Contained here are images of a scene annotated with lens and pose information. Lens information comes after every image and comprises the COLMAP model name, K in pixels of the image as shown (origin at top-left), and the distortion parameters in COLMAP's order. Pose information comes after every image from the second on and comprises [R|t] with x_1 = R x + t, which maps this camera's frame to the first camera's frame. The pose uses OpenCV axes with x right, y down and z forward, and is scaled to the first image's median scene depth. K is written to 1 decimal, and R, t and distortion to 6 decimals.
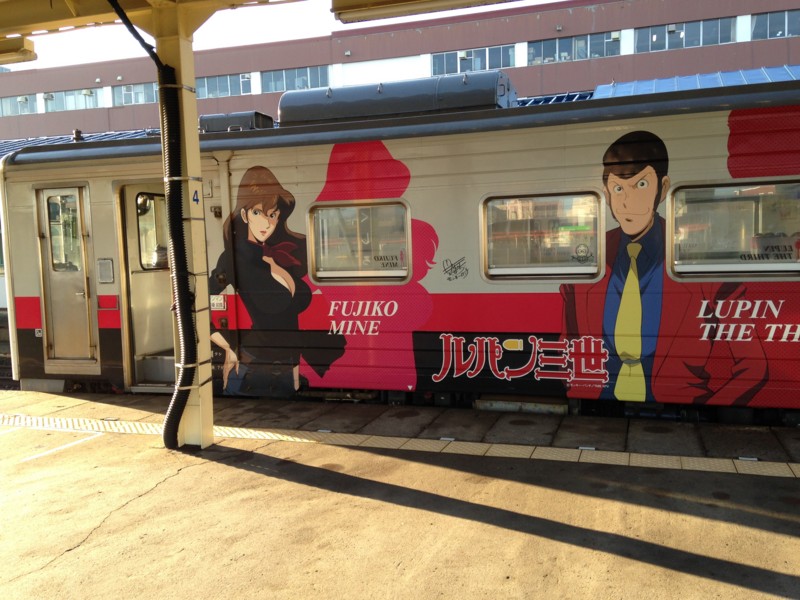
lens RADIAL K [[748.3, 0, 423.5], [0, 748.3, 301.4], [0, 0, 1]] dist [0.118968, -0.163726]
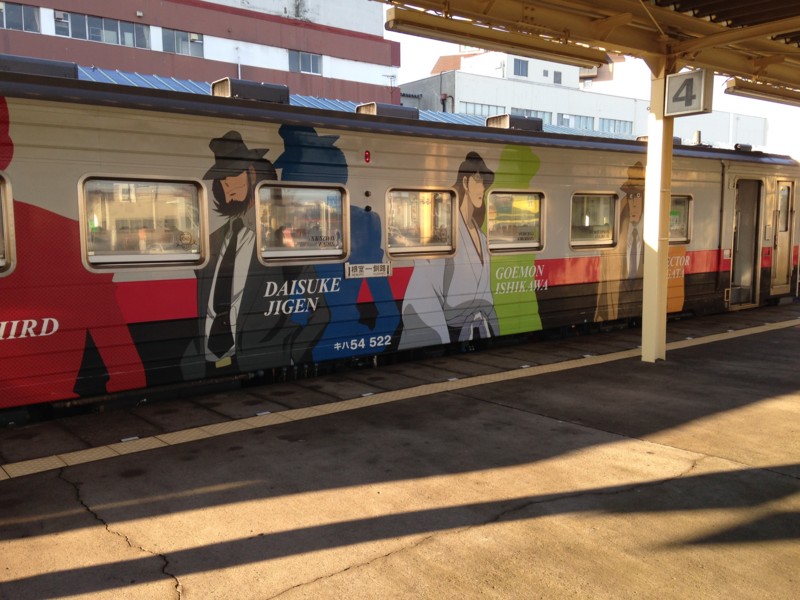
lens RADIAL K [[748.3, 0, 423.5], [0, 748.3, 301.4], [0, 0, 1]] dist [0.118968, -0.163726]
pose [[0.529196, -0.062713, 0.846179, -0.561754], [0.059333, 0.997559, 0.036826, 0.000759], [-0.846423, 0.030718, 0.531625, 0.189367]]
